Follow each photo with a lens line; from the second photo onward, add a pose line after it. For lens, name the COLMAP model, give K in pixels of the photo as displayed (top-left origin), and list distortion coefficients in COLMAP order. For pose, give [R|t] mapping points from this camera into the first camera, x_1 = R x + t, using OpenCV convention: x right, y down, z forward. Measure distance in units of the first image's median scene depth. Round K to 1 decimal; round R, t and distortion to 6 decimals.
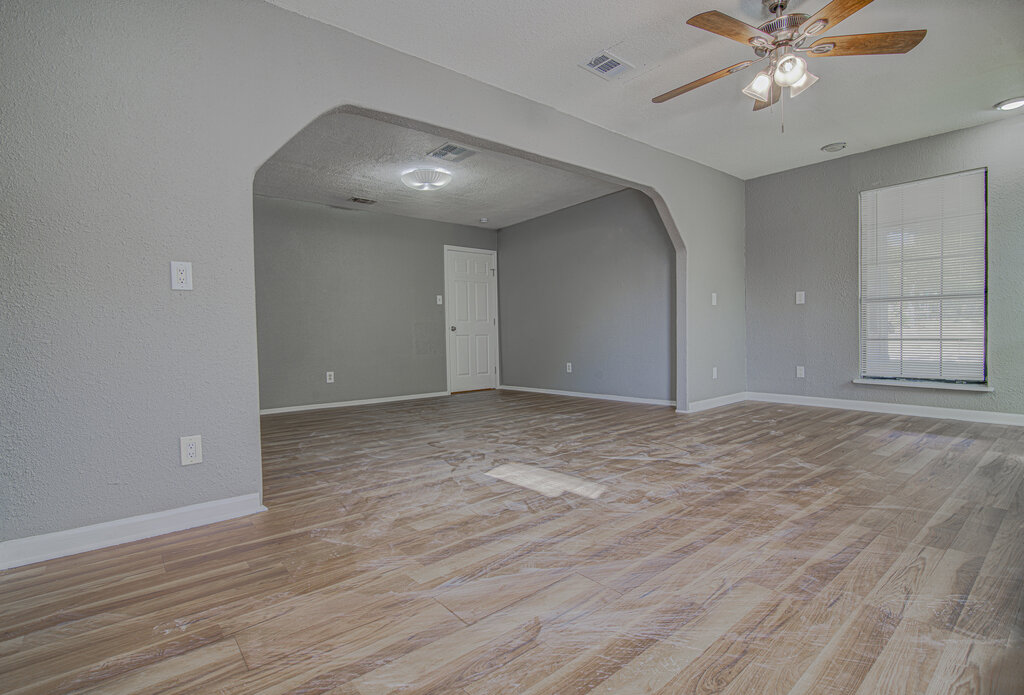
lens RADIAL K [[477.7, 0, 504.8], [0, 477.7, 345.2], [0, 0, 1]] dist [0.003020, 0.000158]
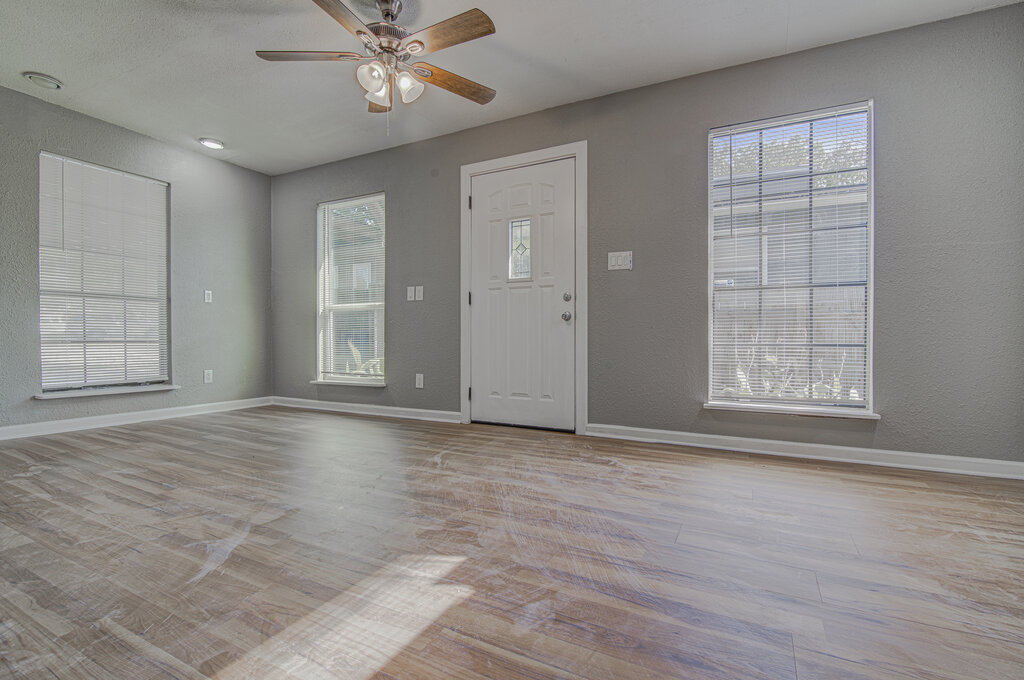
lens RADIAL K [[477.1, 0, 511.9], [0, 477.1, 342.7], [0, 0, 1]] dist [-0.013416, -0.001547]
pose [[-0.398533, 0.005595, 0.917137, -0.468610], [0.021418, 0.999765, 0.003208, 0.006509], [-0.916904, 0.020922, -0.398559, 1.188650]]
